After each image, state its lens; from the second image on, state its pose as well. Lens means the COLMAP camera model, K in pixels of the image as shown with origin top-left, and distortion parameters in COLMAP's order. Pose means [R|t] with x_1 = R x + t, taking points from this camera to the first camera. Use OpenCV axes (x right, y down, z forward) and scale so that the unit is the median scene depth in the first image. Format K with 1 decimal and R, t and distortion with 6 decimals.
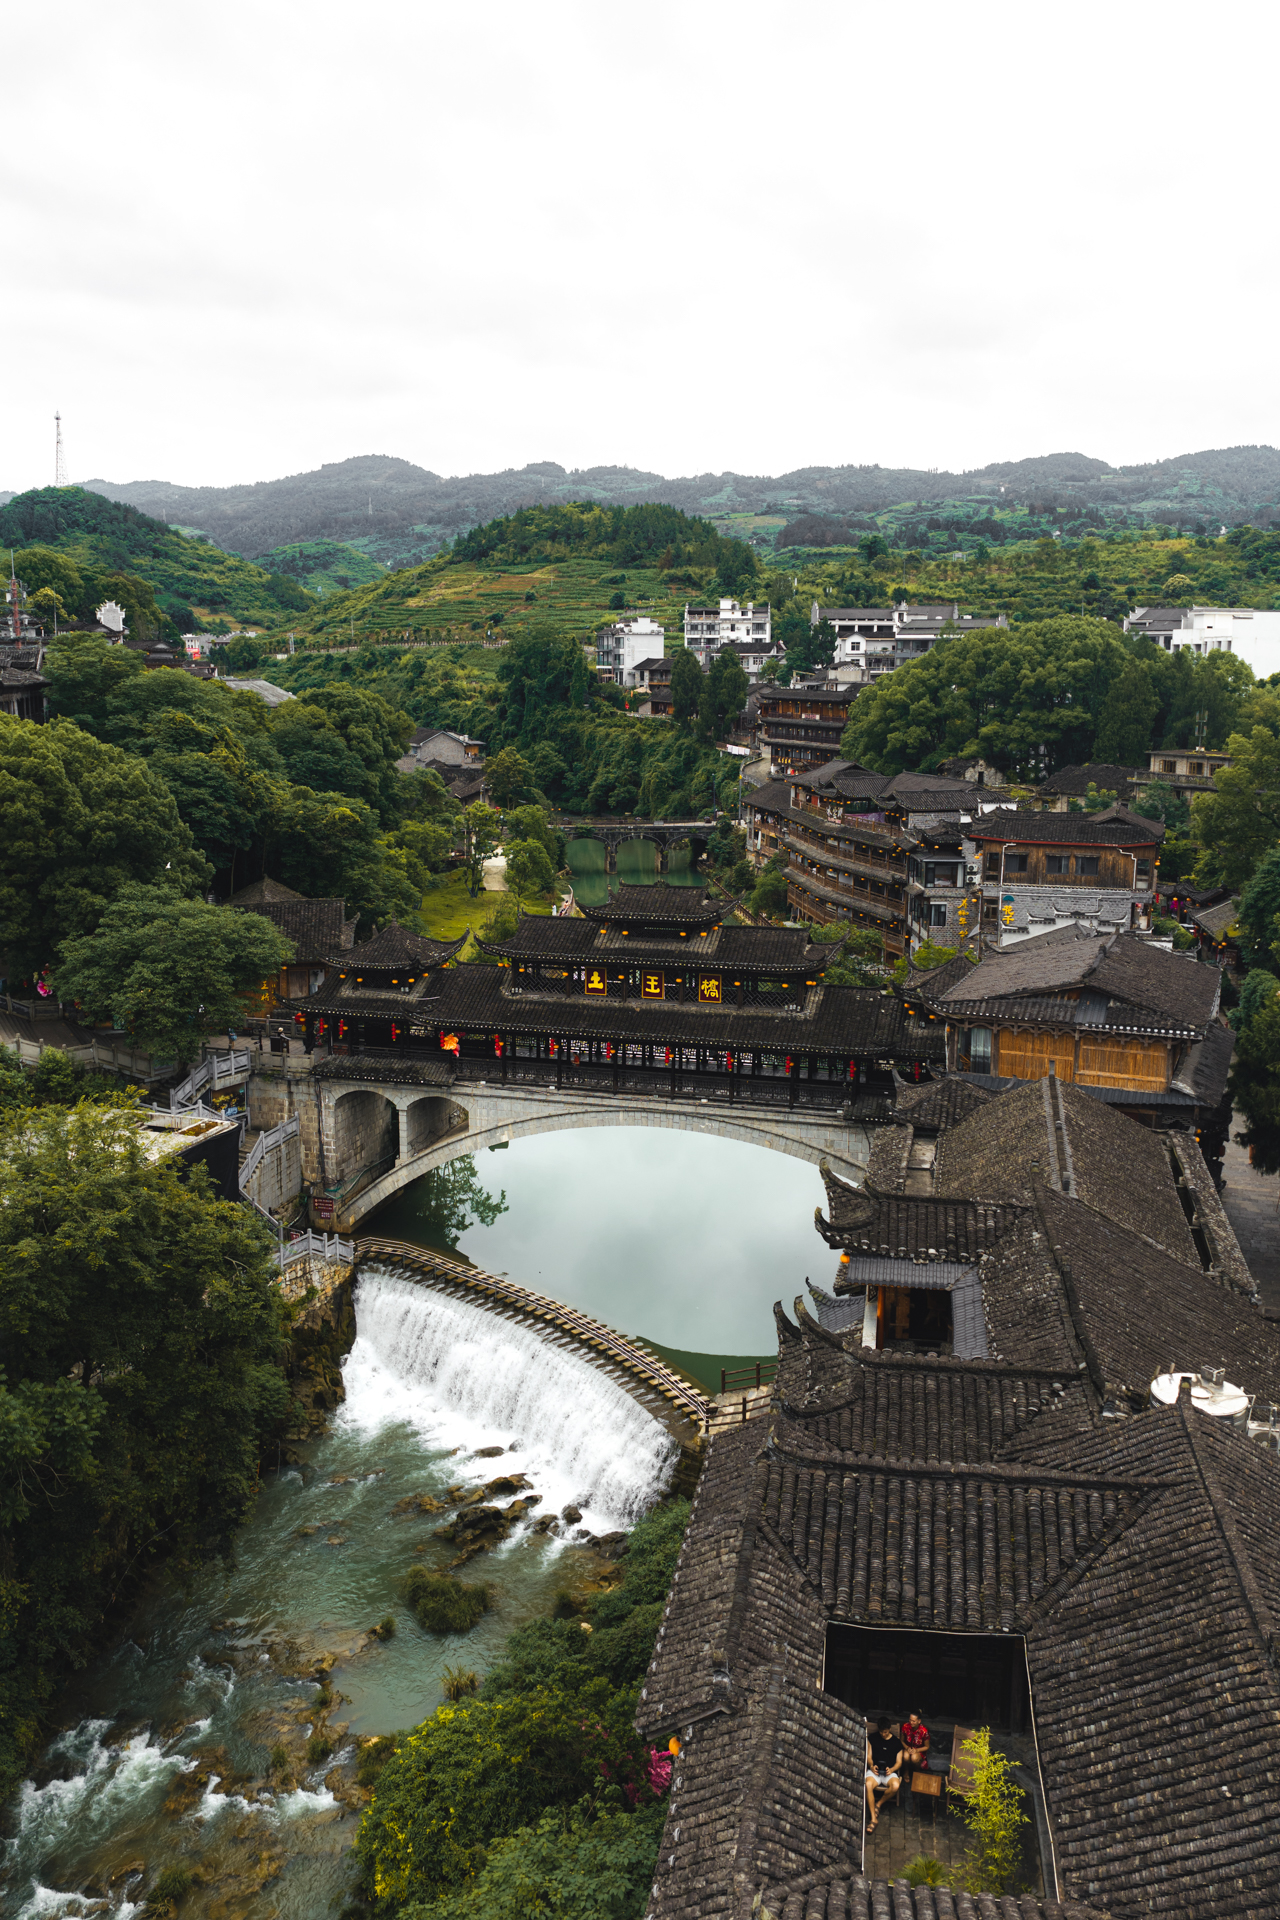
lens RADIAL K [[1581.5, 0, 627.5], [0, 1581.5, 948.1], [0, 0, 1]] dist [0.027100, -0.026217]
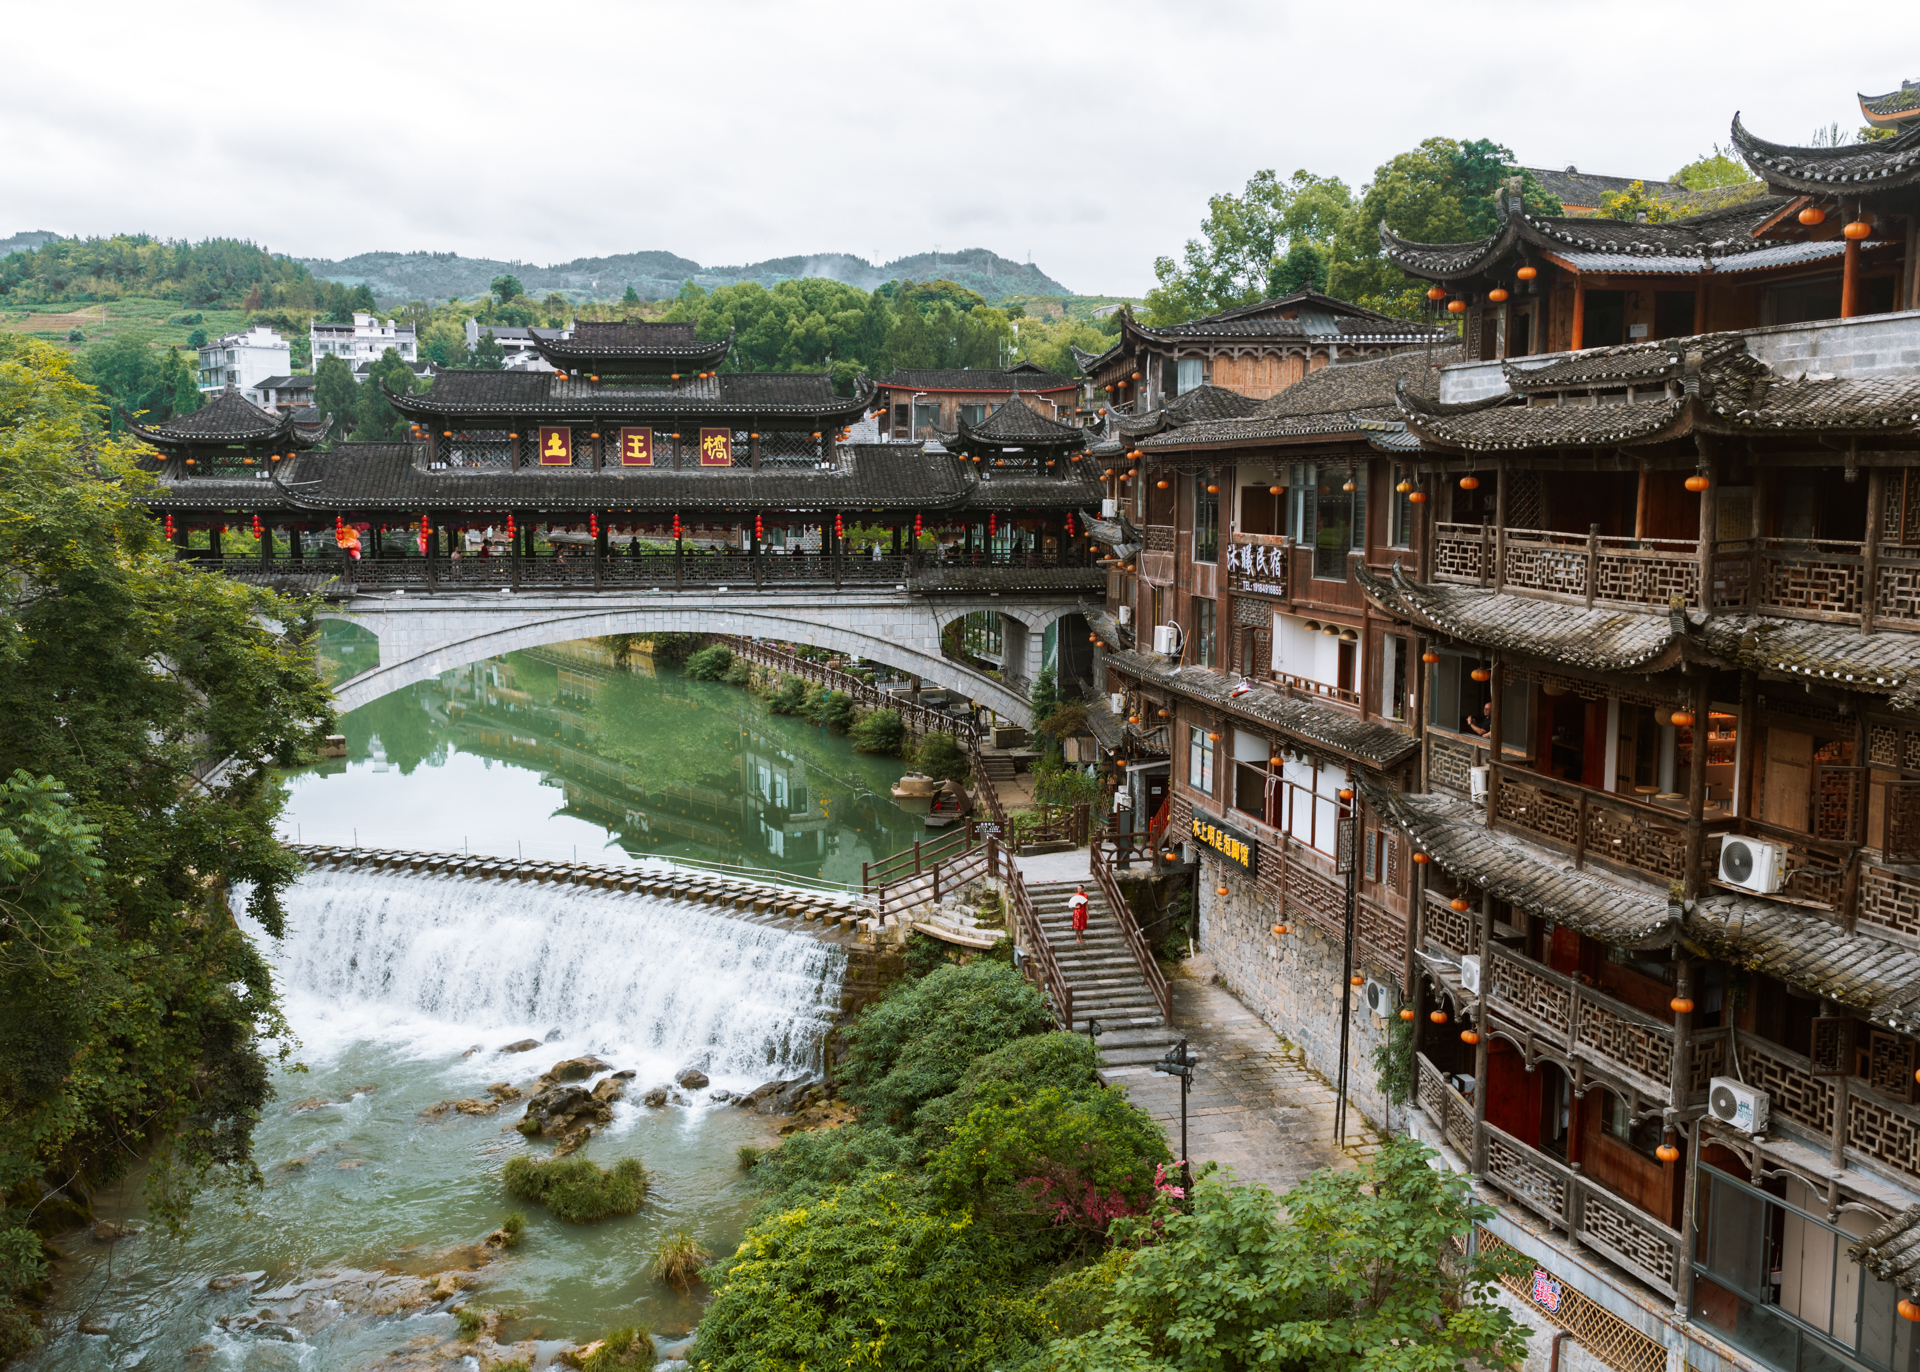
lens RADIAL K [[1697.3, 0, 966.4], [0, 1697.3, 690.1], [0, 0, 1]] dist [0.013940, -0.035552]
pose [[0.904864, -0.056474, 0.421938, -0.180666], [0.077967, 0.996381, -0.033844, 0.169660], [-0.418500, 0.063521, 0.905993, 0.196102]]
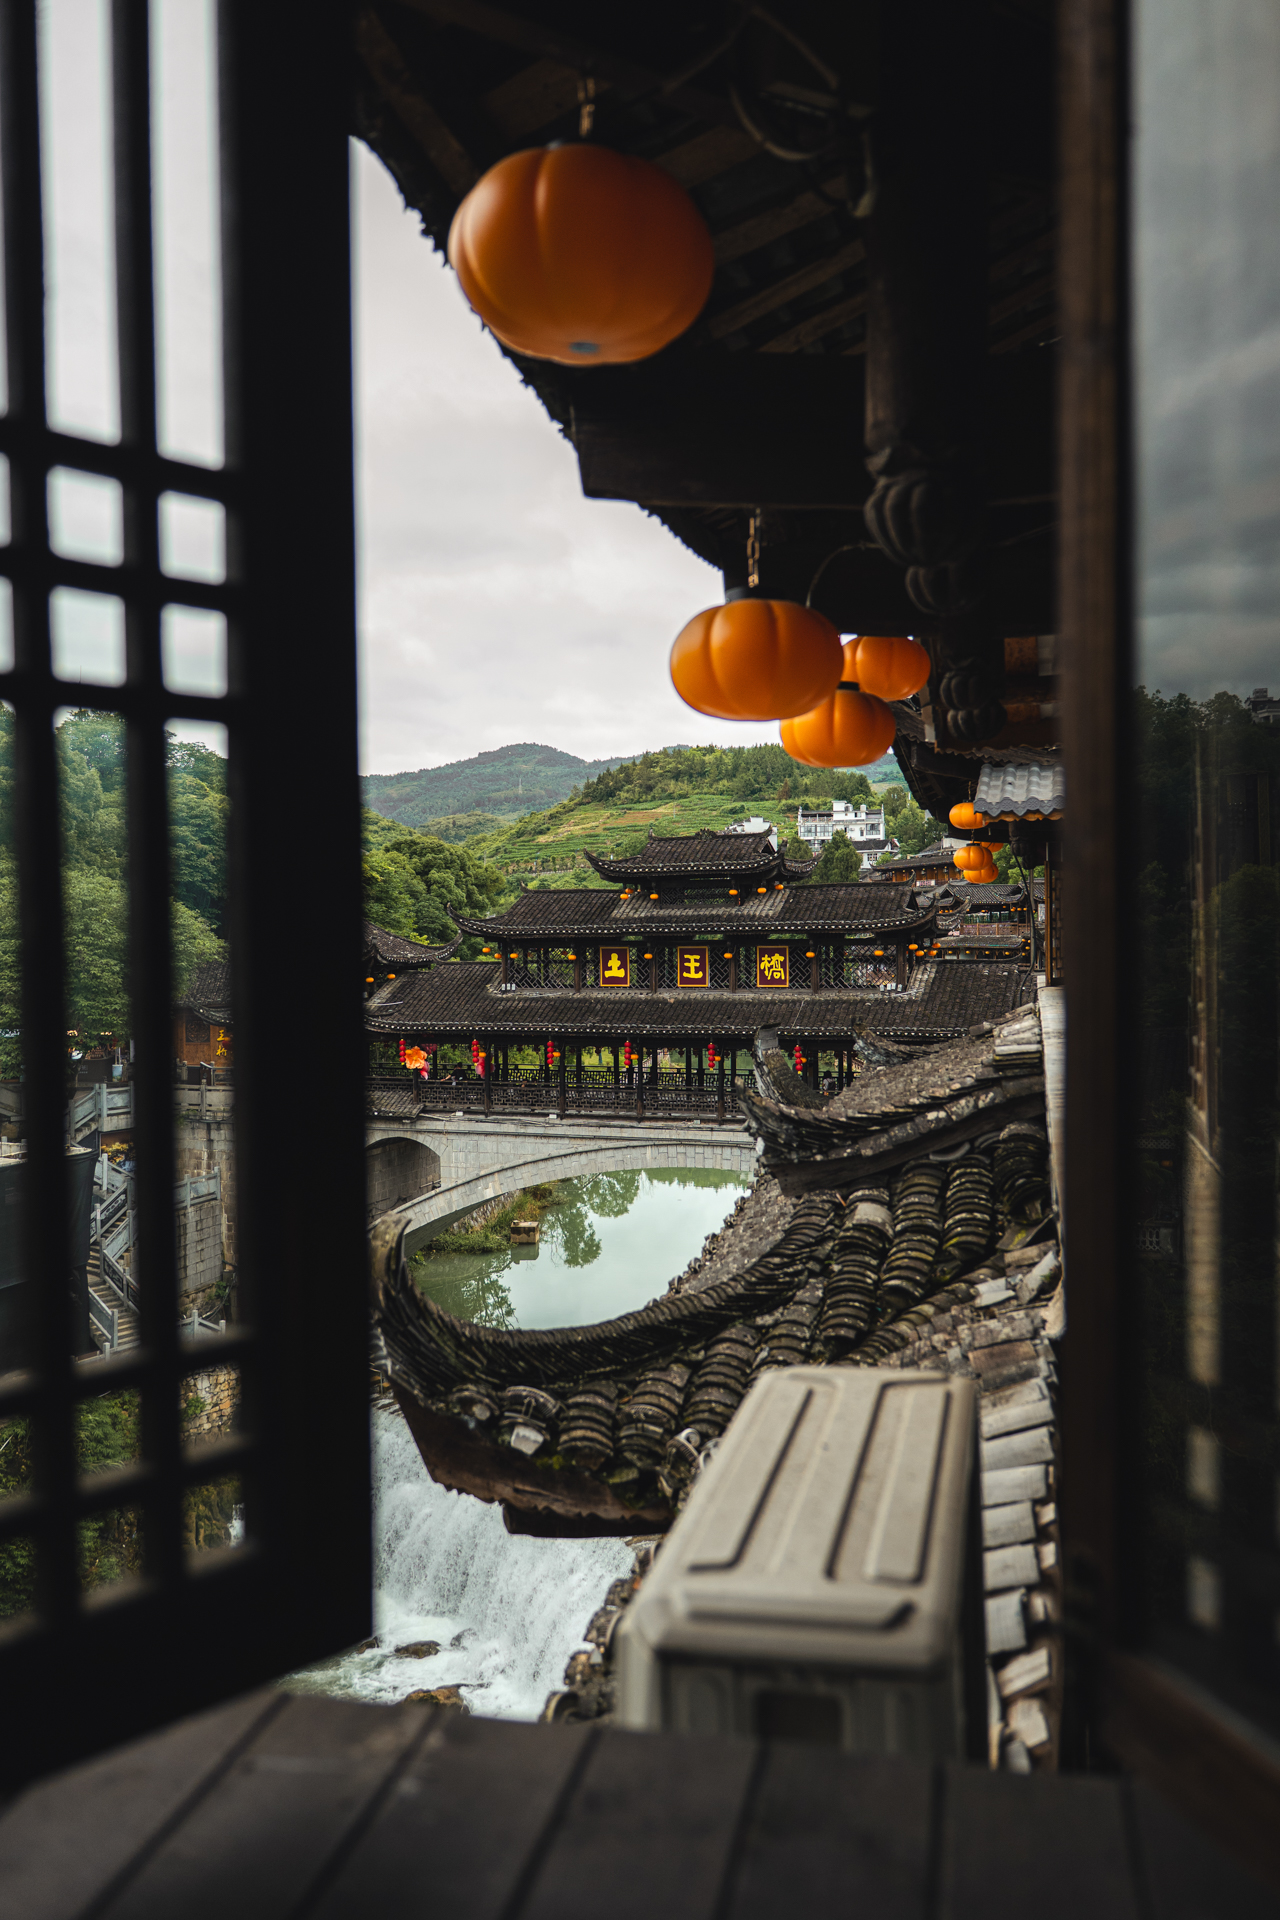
lens RADIAL K [[1494.8, 0, 650.3], [0, 1494.8, 950.9], [0, 0, 1]] dist [-0.000403, -0.000334]
pose [[0.997294, -0.014502, -0.072079, 0.043158], [0.002640, 0.986785, -0.162017, 0.118477], [0.073476, 0.161388, 0.984152, 0.319685]]
